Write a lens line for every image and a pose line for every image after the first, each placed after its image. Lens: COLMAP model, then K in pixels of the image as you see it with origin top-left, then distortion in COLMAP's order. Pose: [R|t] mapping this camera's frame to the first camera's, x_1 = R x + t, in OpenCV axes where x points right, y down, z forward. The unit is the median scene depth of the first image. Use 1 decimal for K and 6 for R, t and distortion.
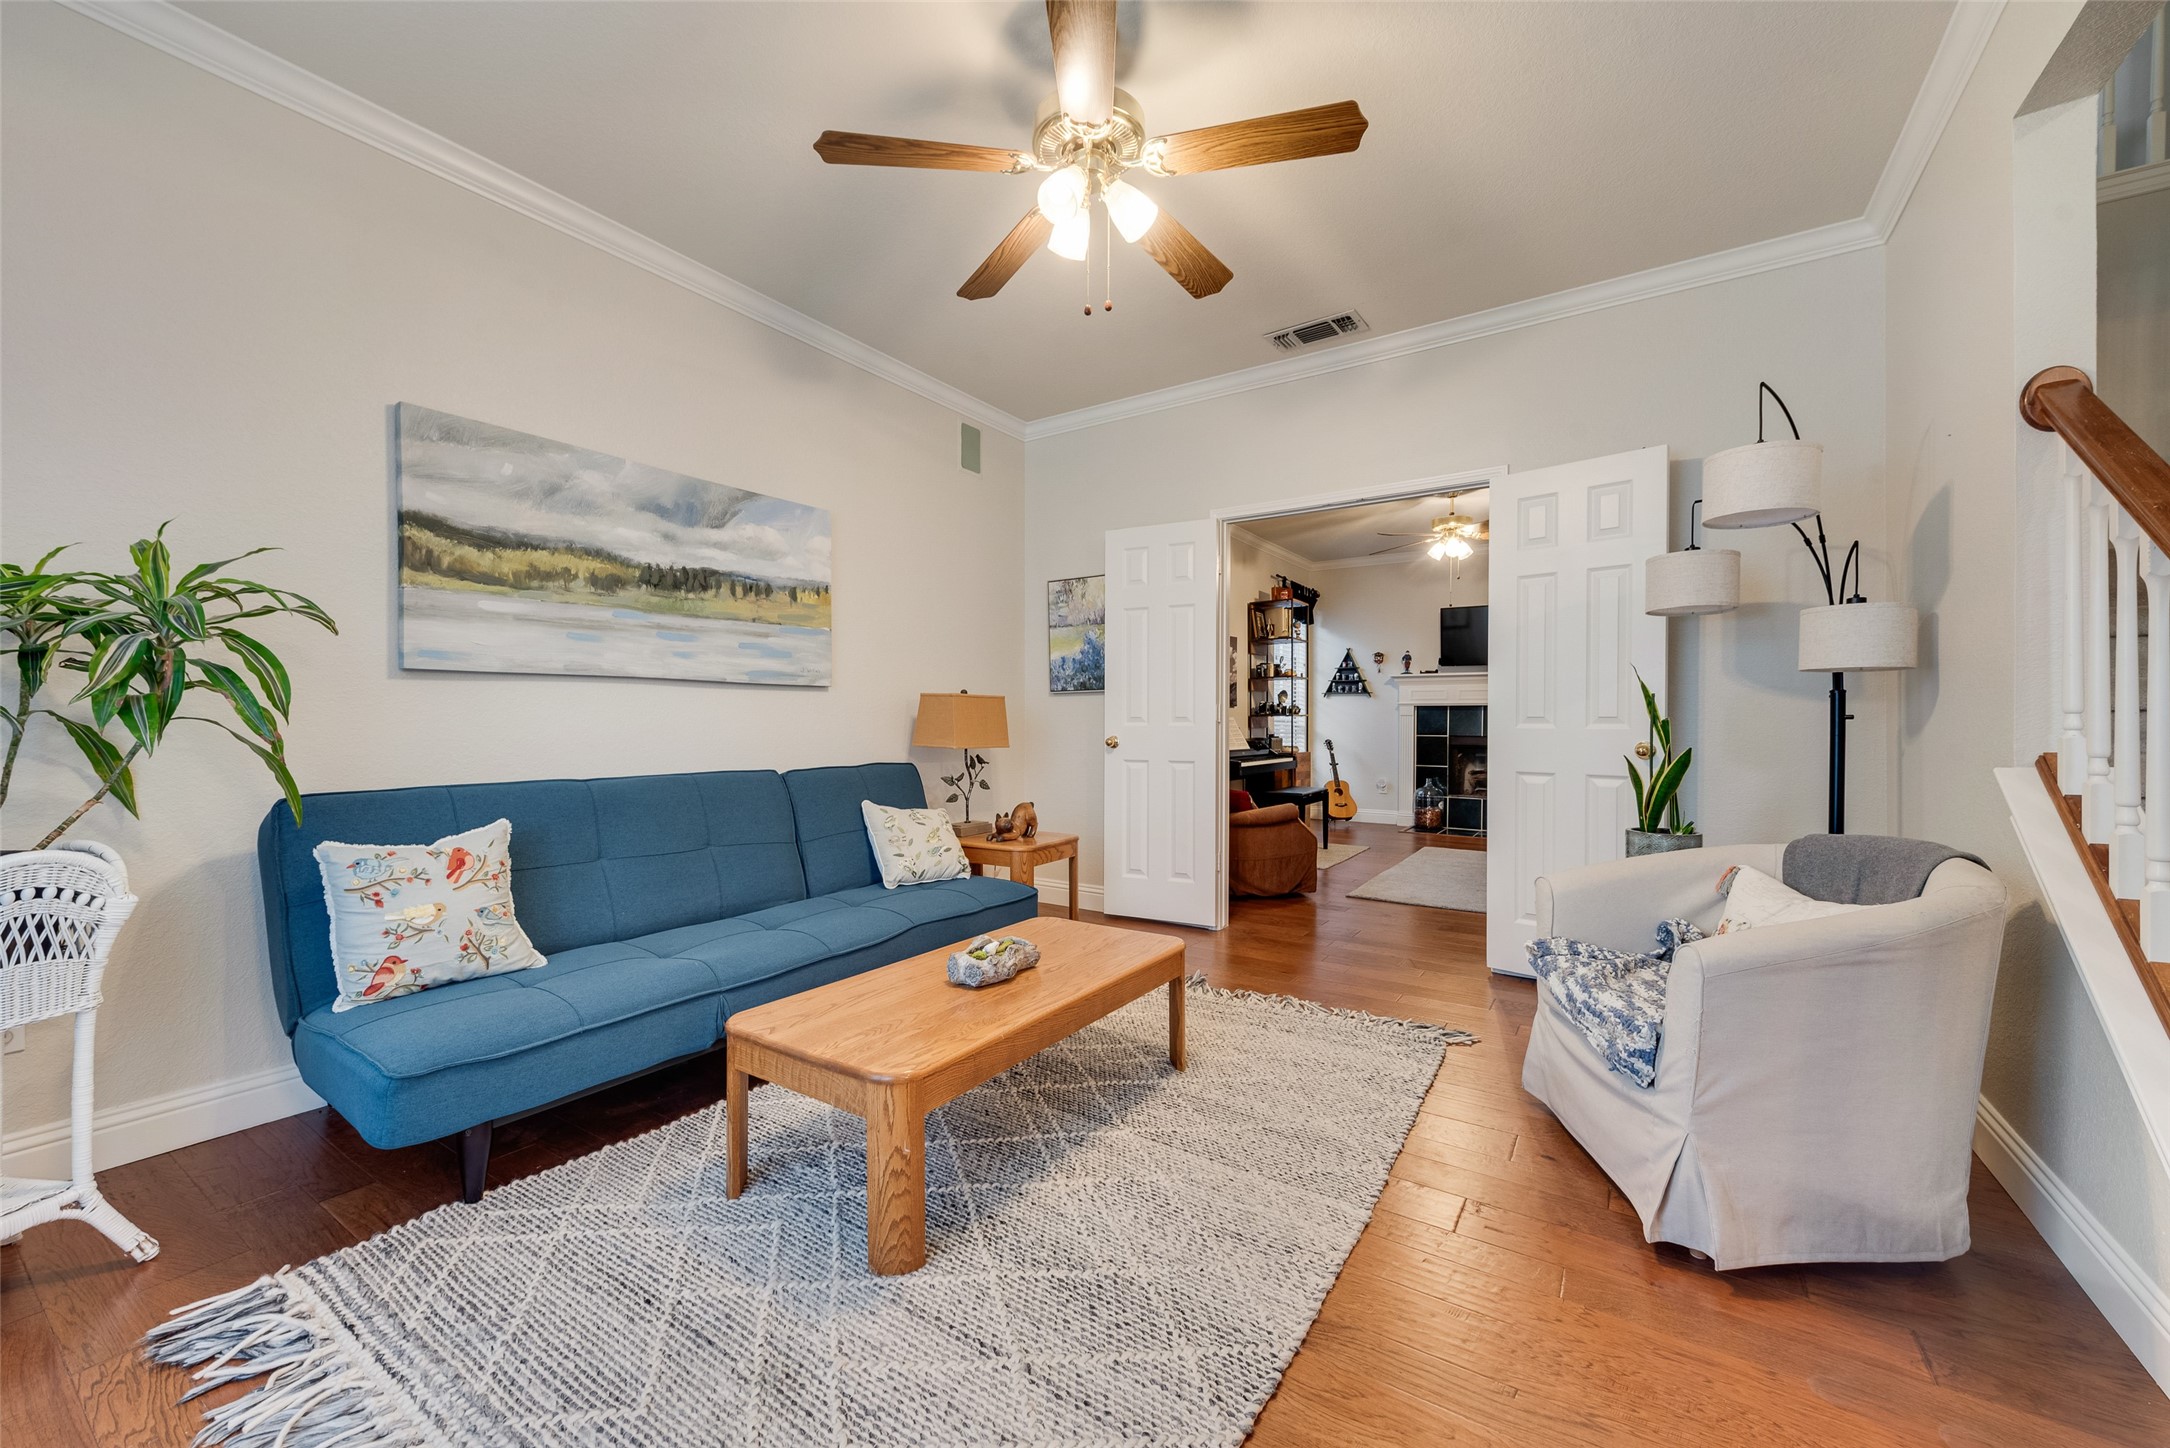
lens RADIAL K [[862.2, 0, 1070.9], [0, 862.2, 727.8], [0, 0, 1]] dist [-0.001759, -0.000089]
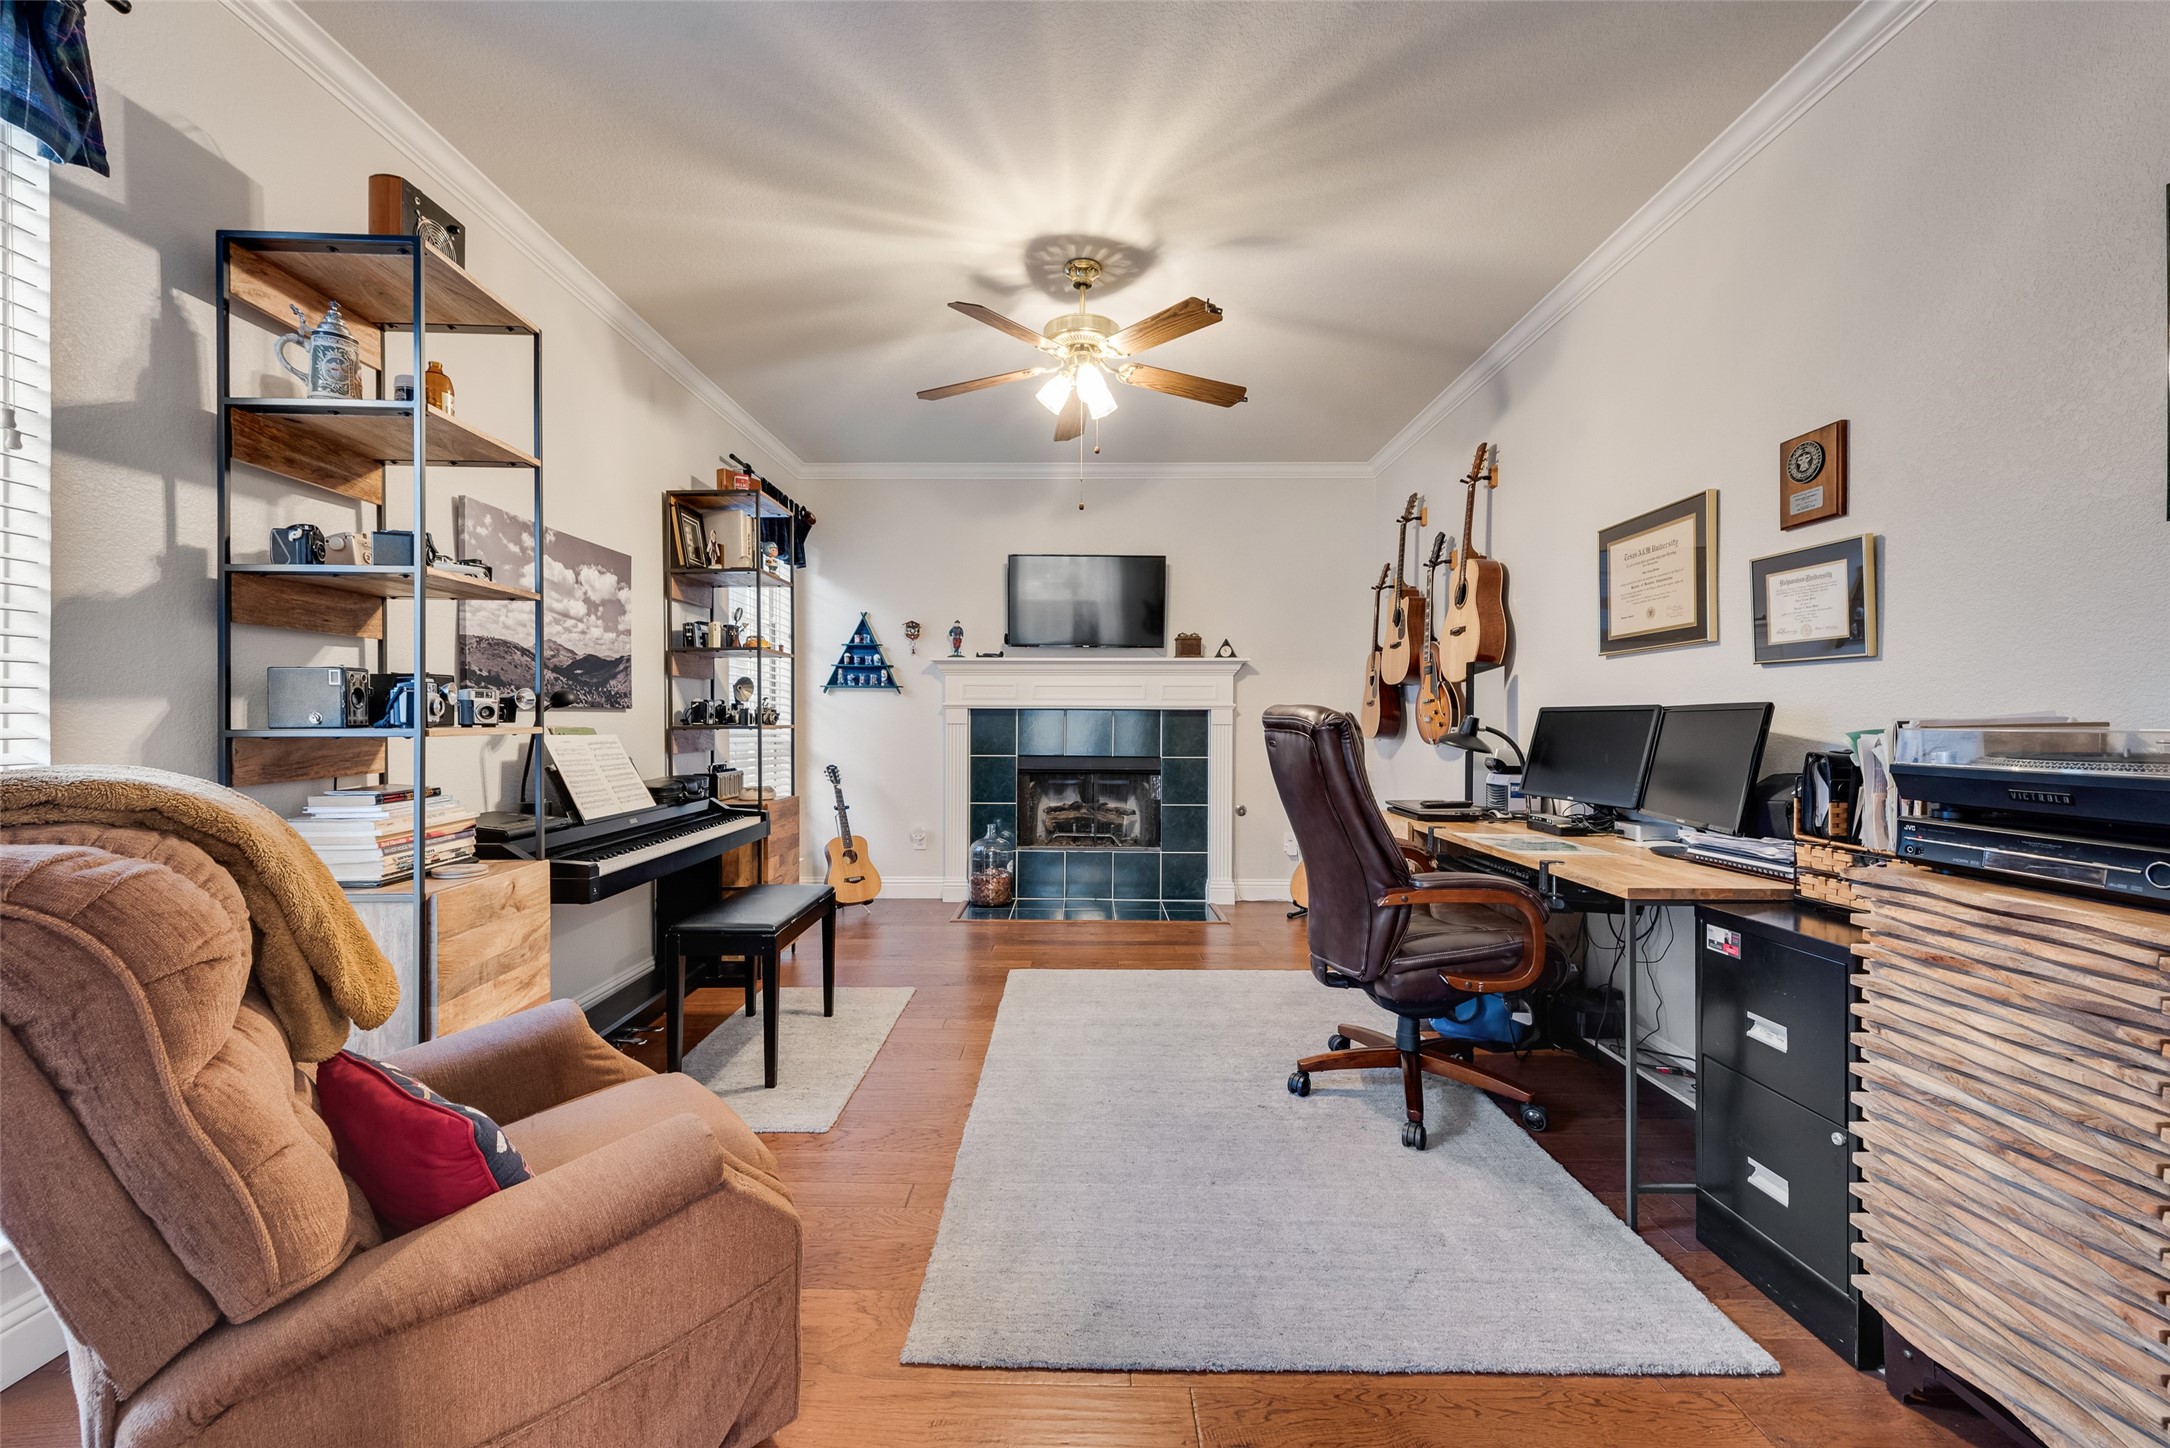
lens RADIAL K [[862.2, 0, 1078.1], [0, 862.2, 729.0], [0, 0, 1]] dist [-0.001759, -0.000089]
pose [[0.840321, -0.007592, 0.542036, 0.127357], [0.006226, 0.999971, 0.004354, -0.013057], [-0.542054, -0.000284, 0.840344, 0.434859]]
